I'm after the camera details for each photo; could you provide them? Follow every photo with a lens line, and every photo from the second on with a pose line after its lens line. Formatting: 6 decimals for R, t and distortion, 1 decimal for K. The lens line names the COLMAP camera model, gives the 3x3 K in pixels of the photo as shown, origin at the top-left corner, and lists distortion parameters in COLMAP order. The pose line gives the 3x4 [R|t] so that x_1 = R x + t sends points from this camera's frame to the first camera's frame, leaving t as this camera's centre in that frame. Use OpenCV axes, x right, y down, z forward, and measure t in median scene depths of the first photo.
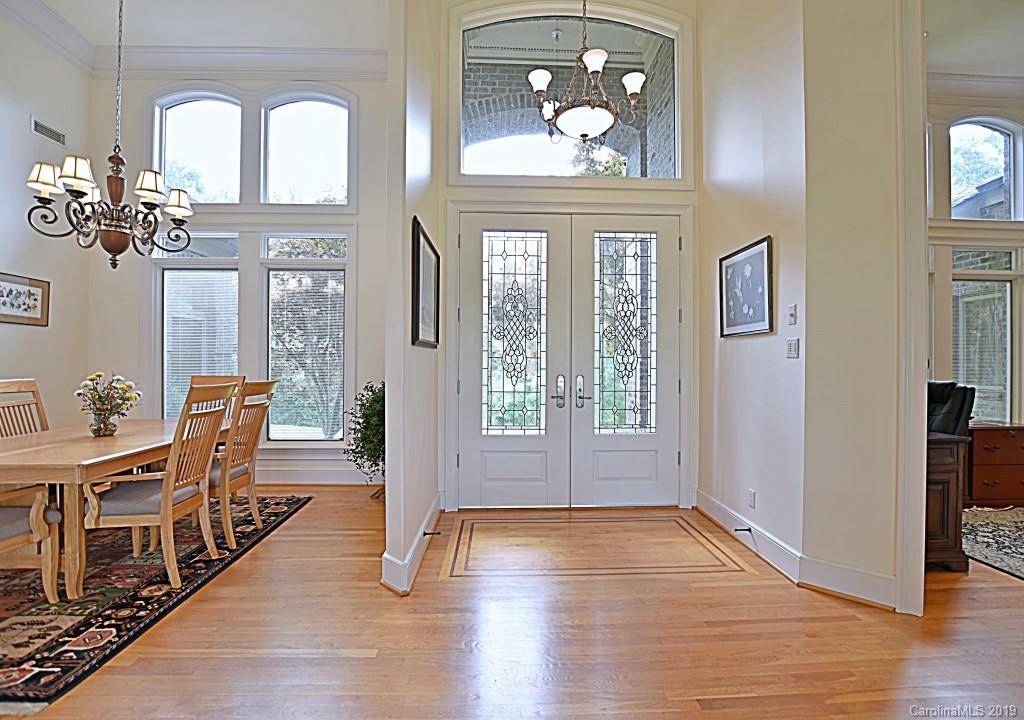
lens RADIAL K [[476.1, 0, 521.6], [0, 476.1, 361.0], [0, 0, 1]] dist [-0.027791, 0.002471]
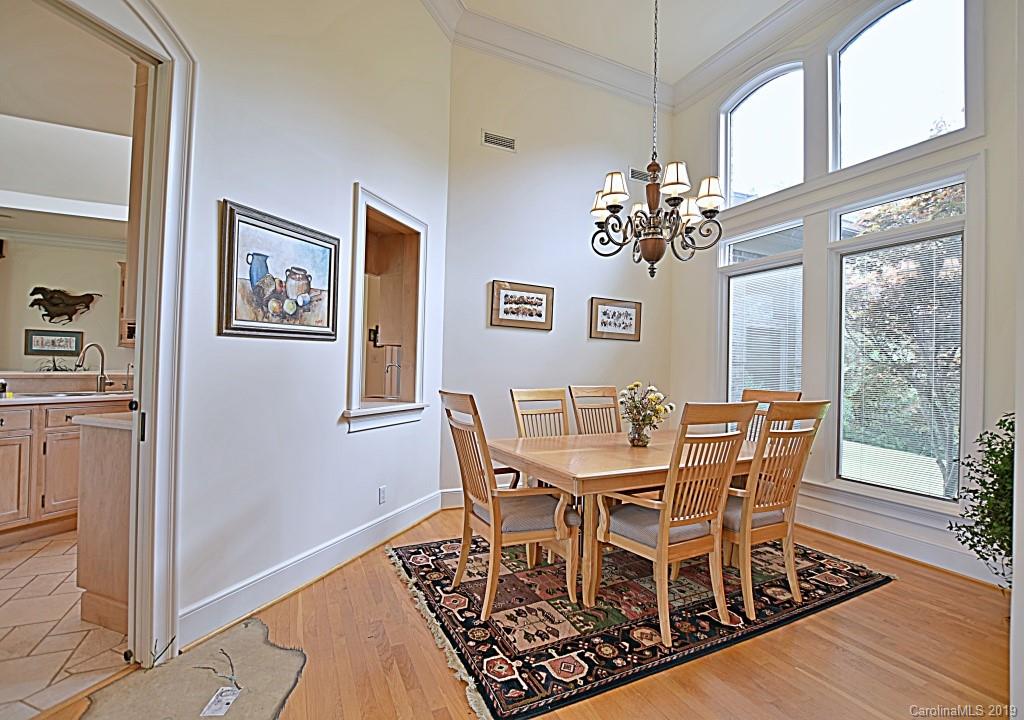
lens RADIAL K [[476.1, 0, 521.5], [0, 476.1, 364.4], [0, 0, 1]] dist [-0.027791, 0.002471]
pose [[0.394581, -0.002779, -0.918857, -0.063999], [-0.017372, 0.999794, -0.010483, 0.001317], [0.918697, 0.020099, 0.394452, 0.370278]]
